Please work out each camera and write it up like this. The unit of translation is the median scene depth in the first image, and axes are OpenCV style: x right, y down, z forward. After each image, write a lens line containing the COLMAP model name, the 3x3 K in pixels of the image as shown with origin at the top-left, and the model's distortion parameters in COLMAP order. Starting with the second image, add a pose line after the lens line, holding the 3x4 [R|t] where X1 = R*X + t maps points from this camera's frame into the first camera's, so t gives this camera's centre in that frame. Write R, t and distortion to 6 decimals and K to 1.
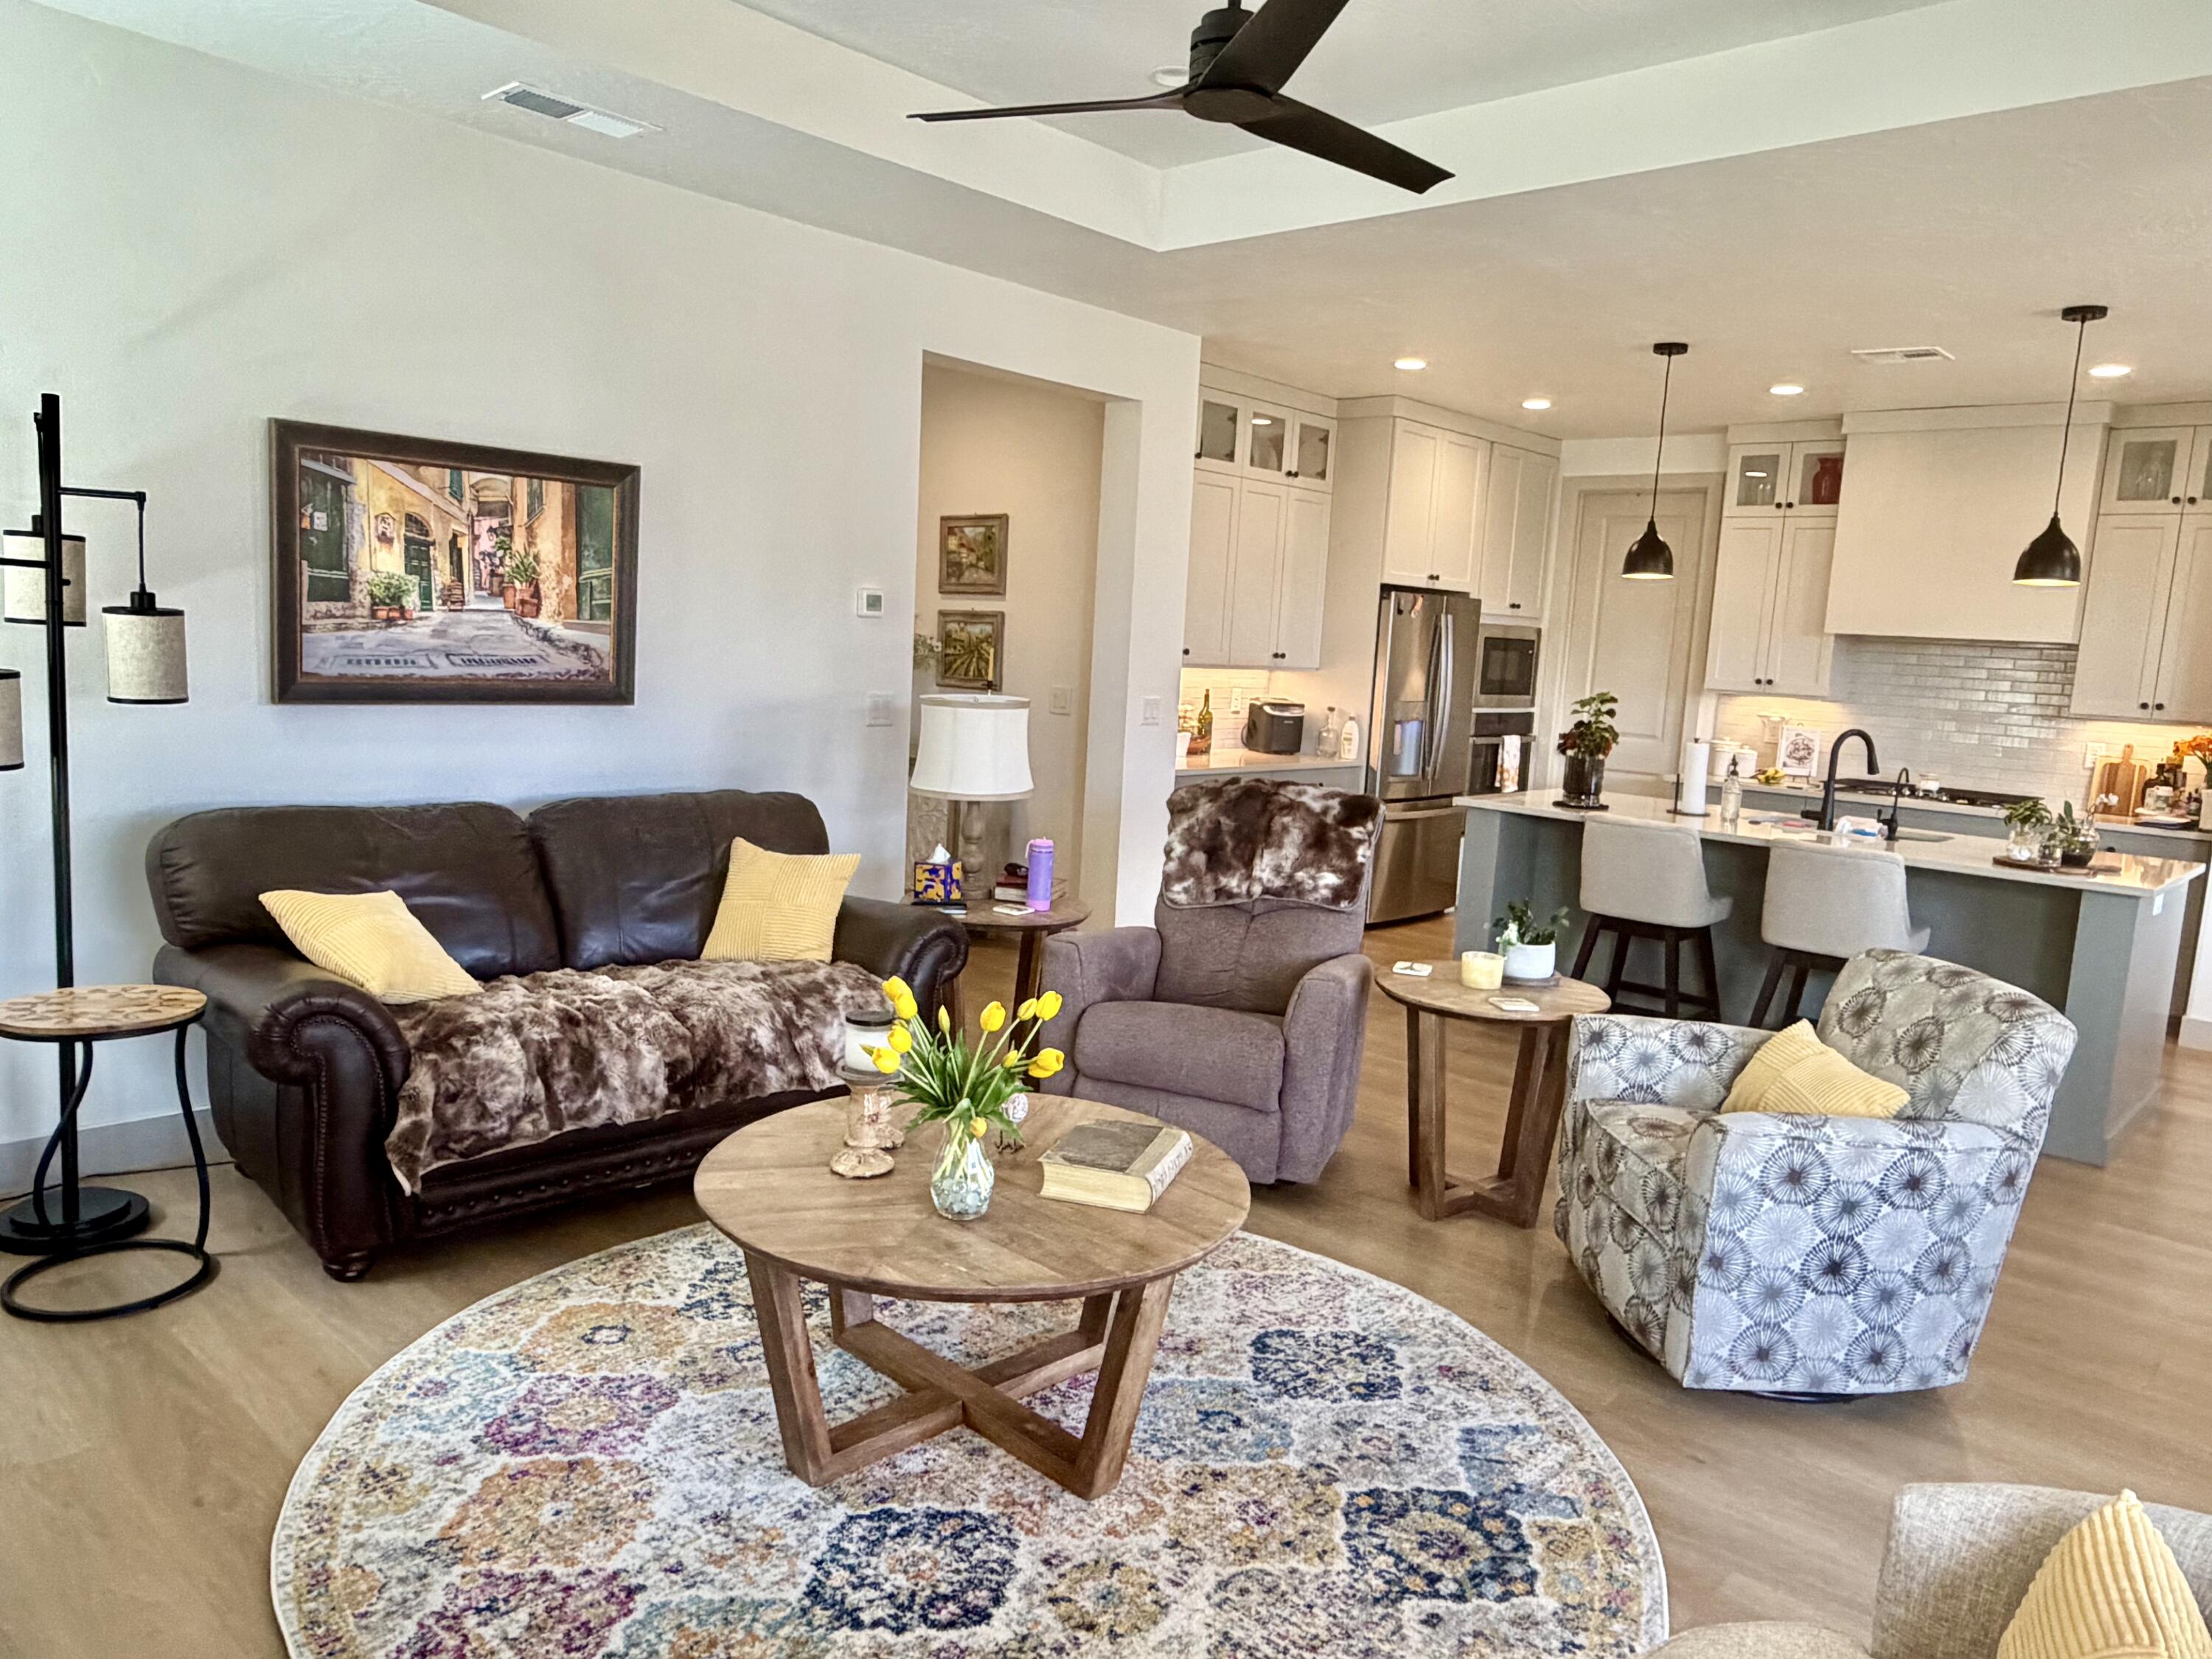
lens RADIAL K [[1533.6, 0, 1078.8], [0, 1533.6, 830.0], [0, 0, 1]] dist [0.002303, 0.002297]
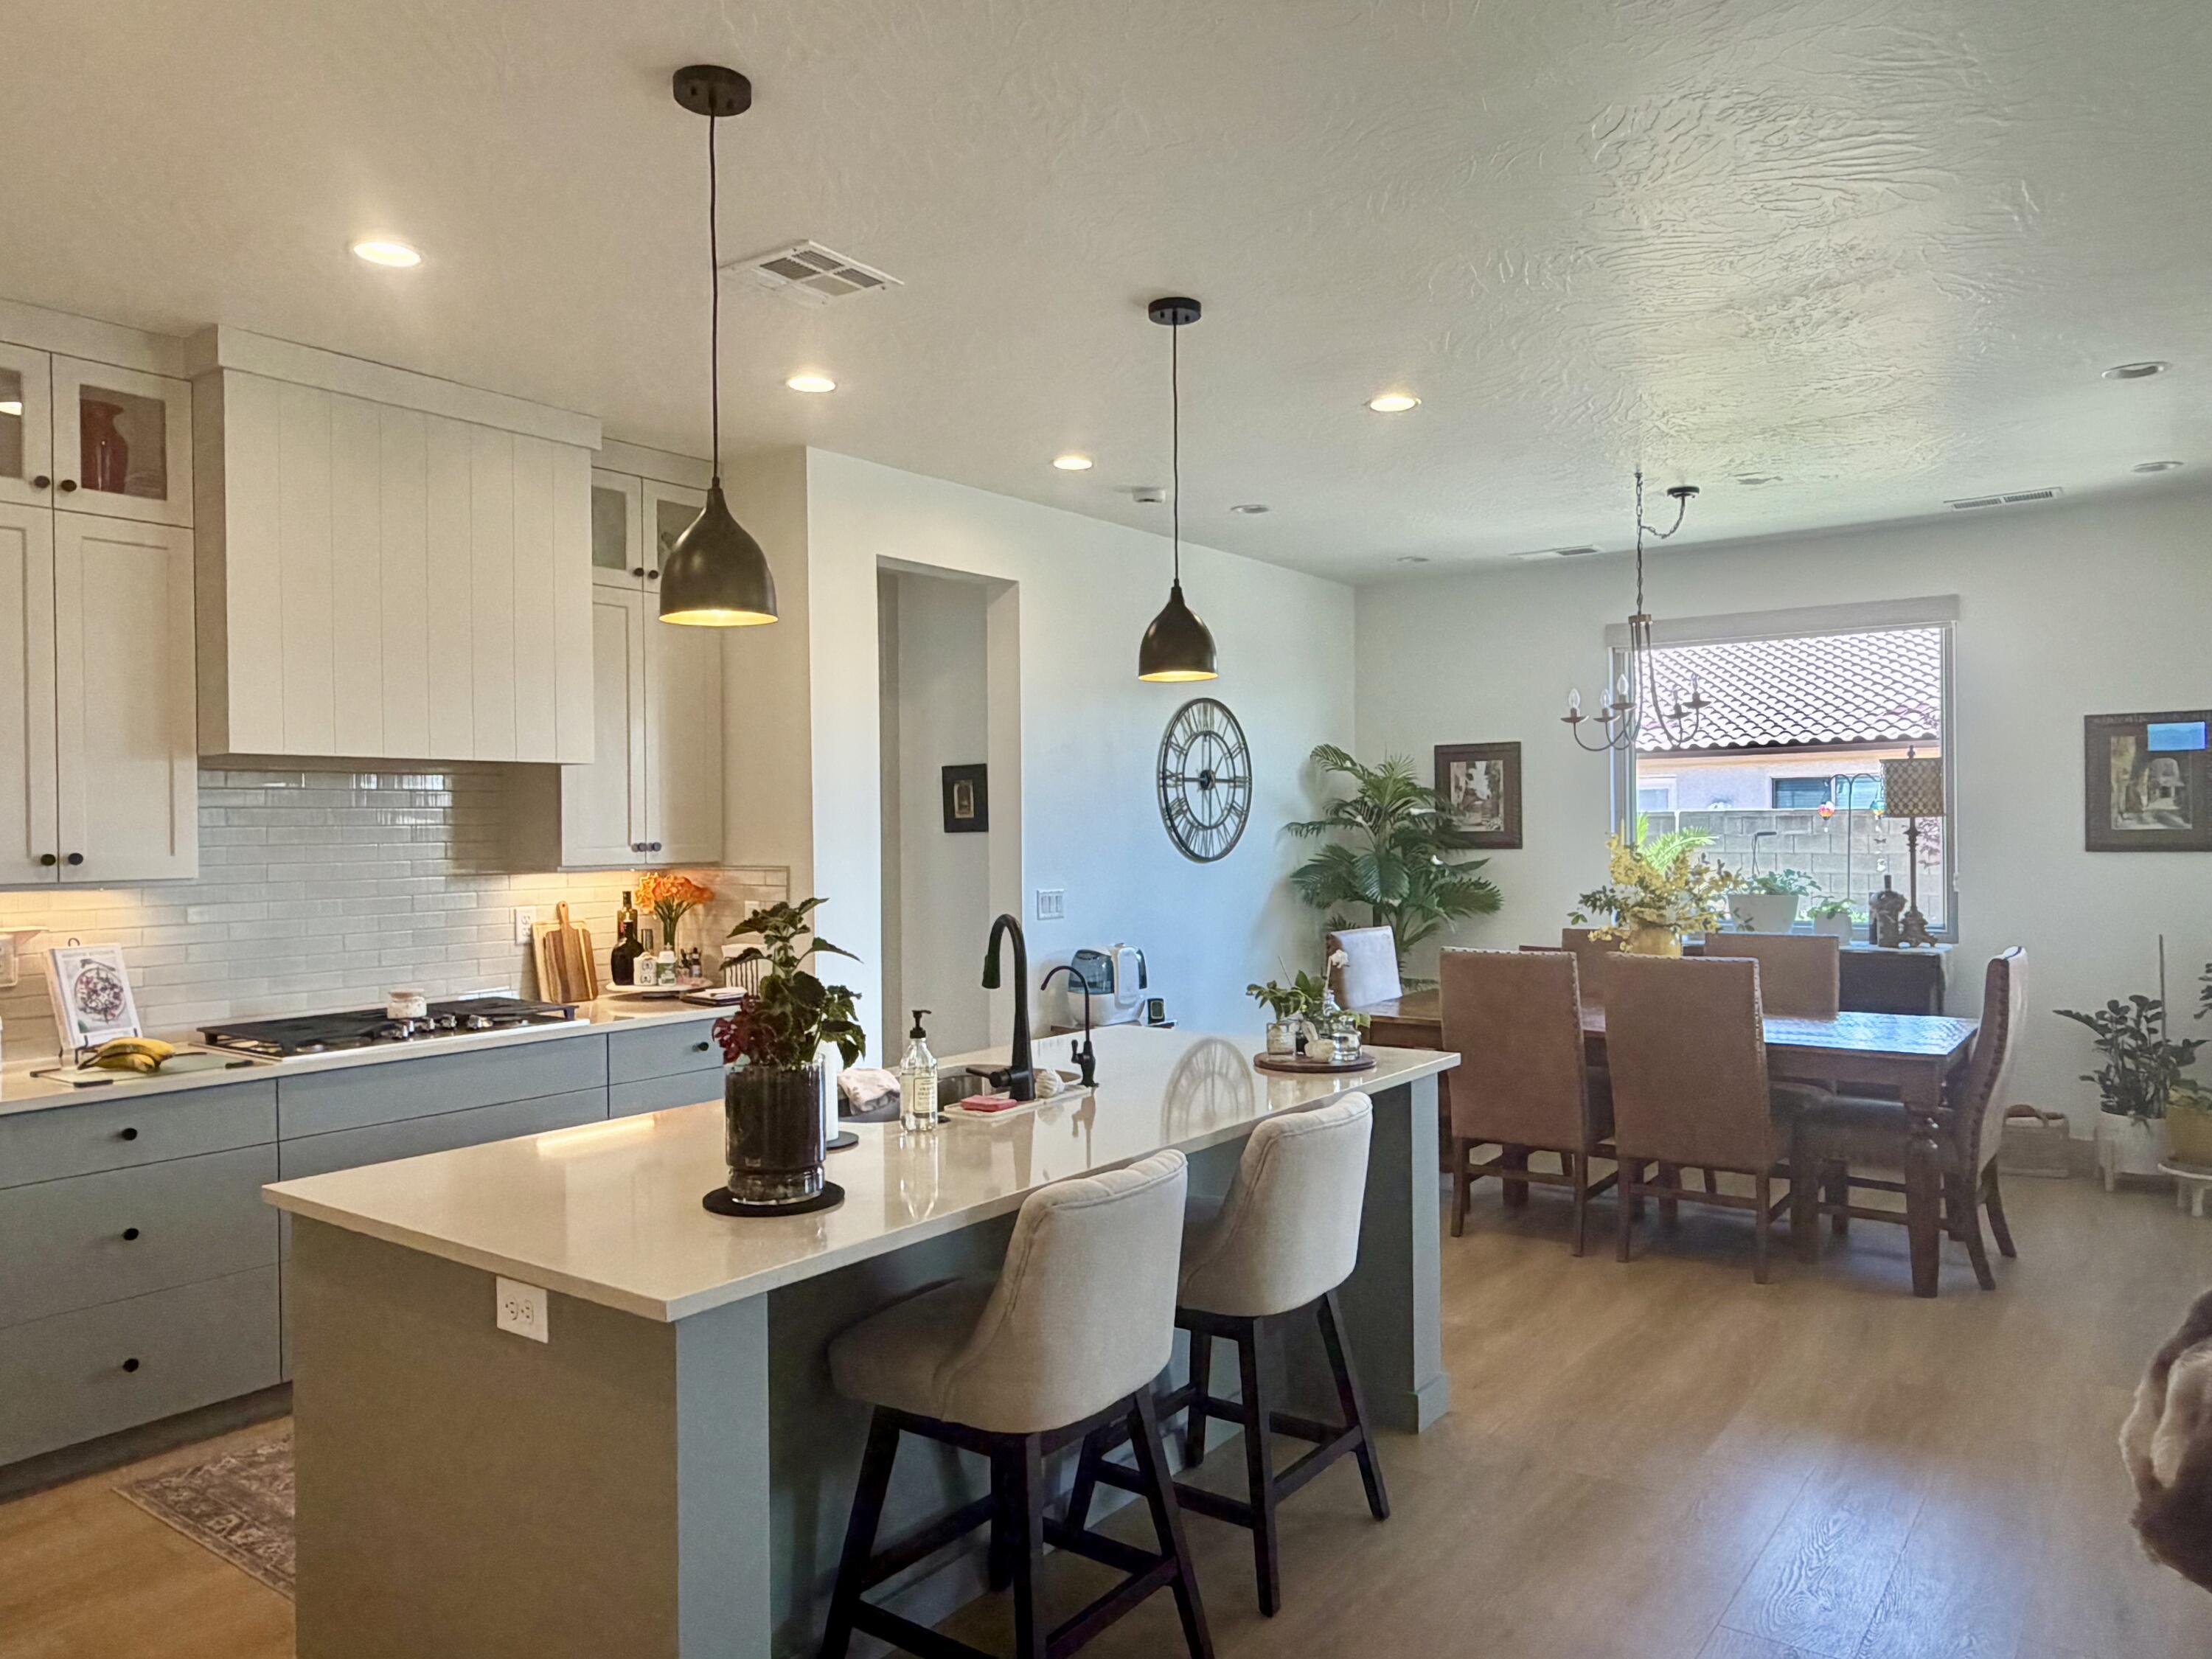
lens RADIAL K [[1511.2, 0, 1112.9], [0, 1511.2, 834.3], [0, 0, 1]] dist [0.004369, 0.001859]
pose [[-0.118866, -0.061977, 0.990974, -0.051671], [0.133876, 0.987936, 0.077845, -0.114725], [-0.983844, 0.141920, -0.109135, 0.868833]]
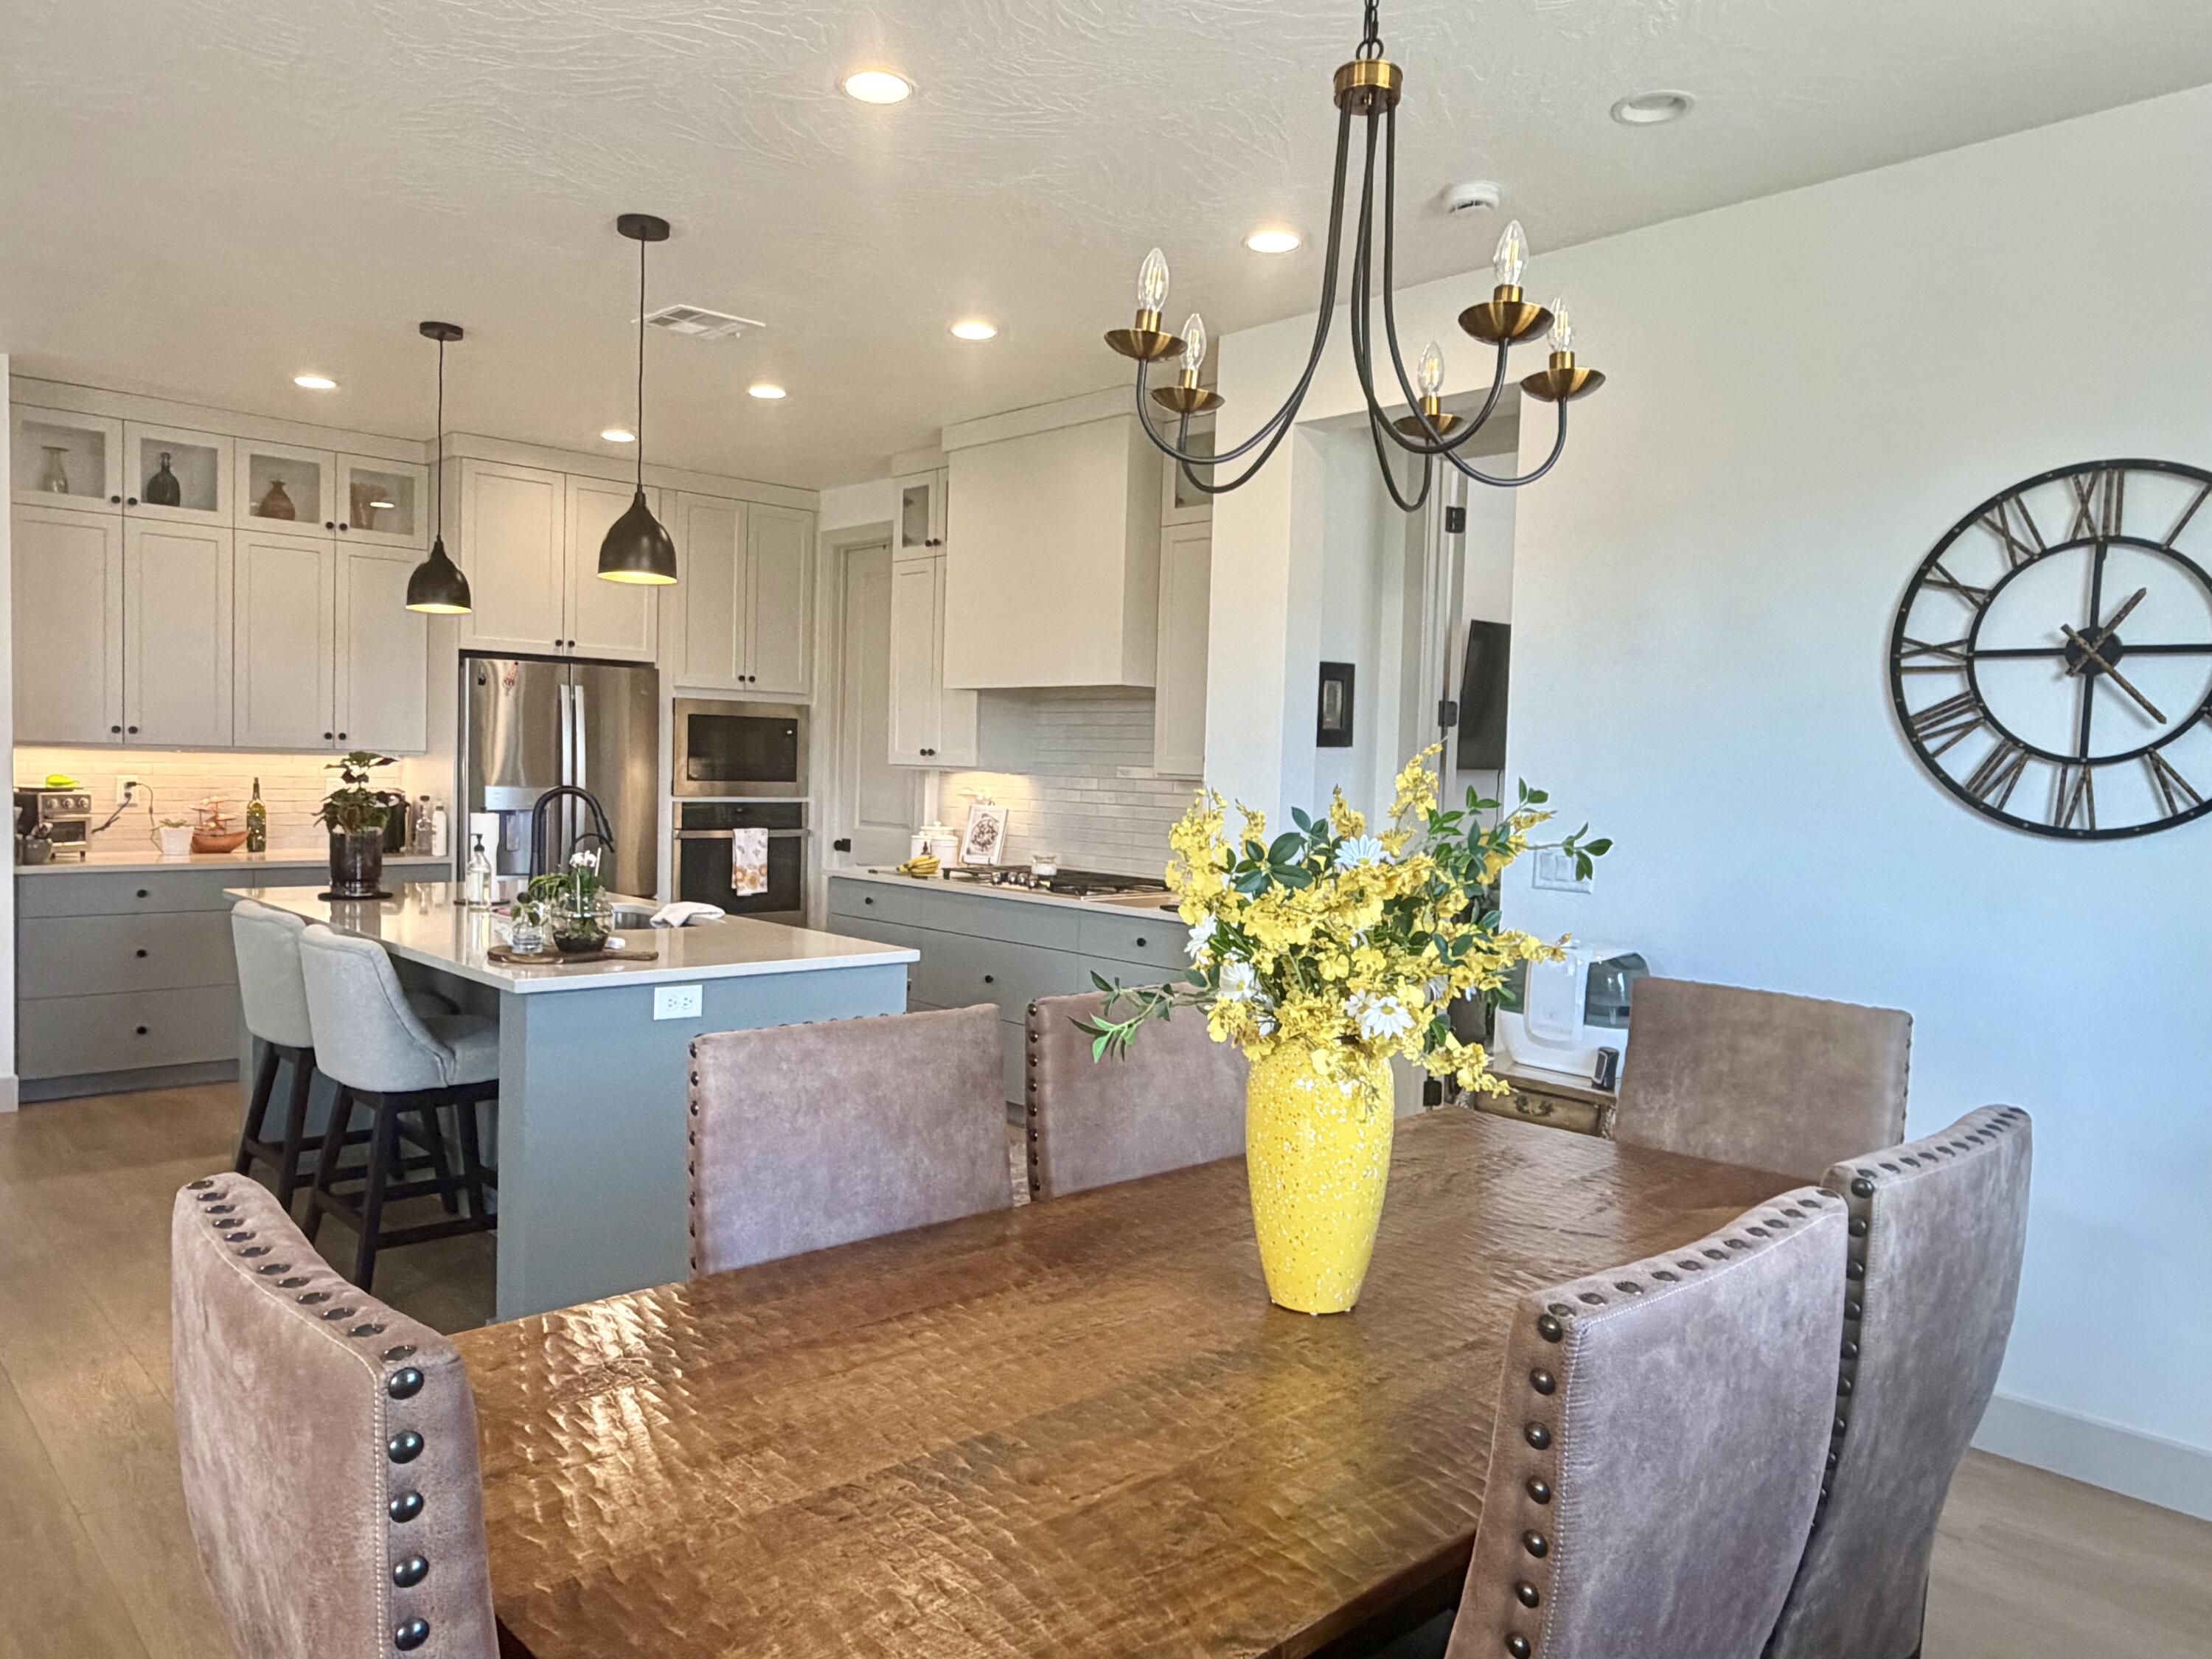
lens RADIAL K [[1518.5, 0, 1092.9], [0, 1518.5, 834.2], [0, 0, 1]] dist [-0.001223, -0.007401]
pose [[0.997093, -0.023559, -0.072462, 0.701767], [0.017152, 0.995991, -0.087799, 0.025490], [0.074240, 0.086301, 0.993499, 0.225566]]
